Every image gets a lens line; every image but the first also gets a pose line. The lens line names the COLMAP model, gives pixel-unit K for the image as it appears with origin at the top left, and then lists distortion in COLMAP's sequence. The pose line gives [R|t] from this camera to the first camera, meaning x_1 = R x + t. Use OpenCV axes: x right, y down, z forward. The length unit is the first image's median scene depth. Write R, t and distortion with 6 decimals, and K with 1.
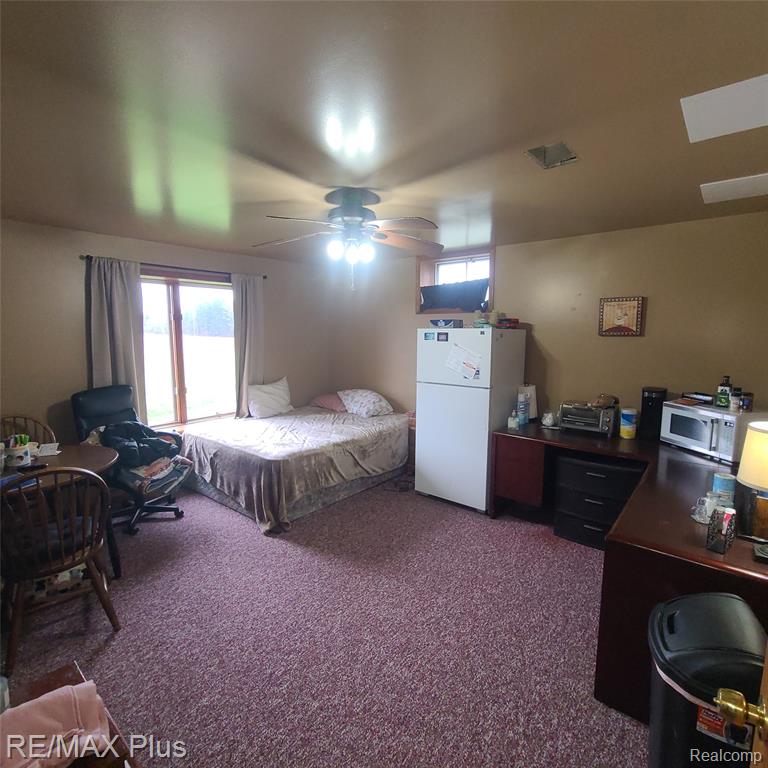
lens RADIAL K [[418.6, 0, 386.4], [0, 418.6, 382.8], [0, 0, 1]] dist [-0.001505, -0.002775]
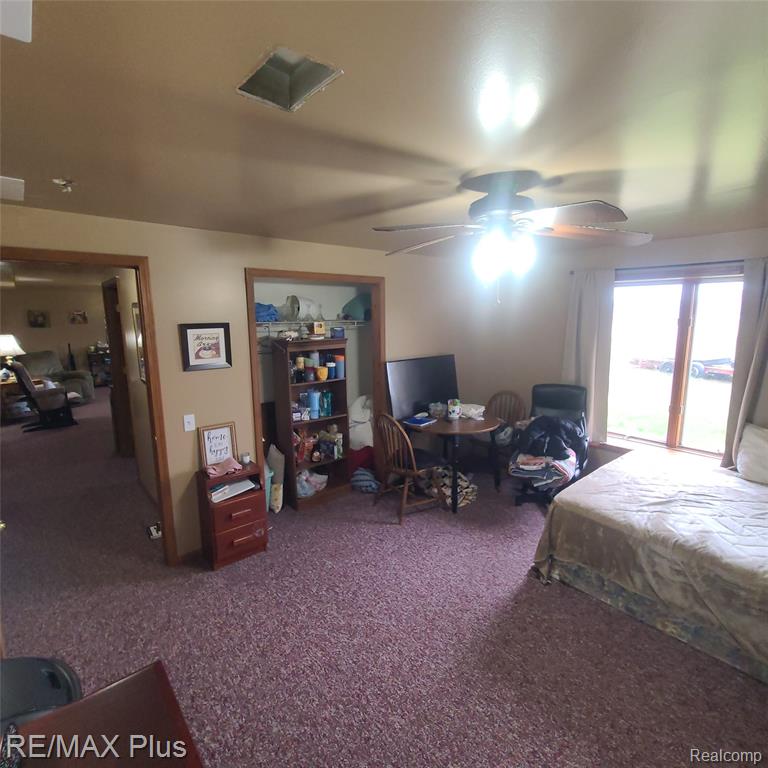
lens RADIAL K [[418.6, 0, 385.4], [0, 418.6, 382.4], [0, 0, 1]] dist [-0.001505, -0.002775]
pose [[-0.176010, 0.161504, -0.971049, 0.758263], [-0.123570, 0.975022, 0.184563, -0.210453], [0.976602, 0.152478, -0.151657, 0.985790]]
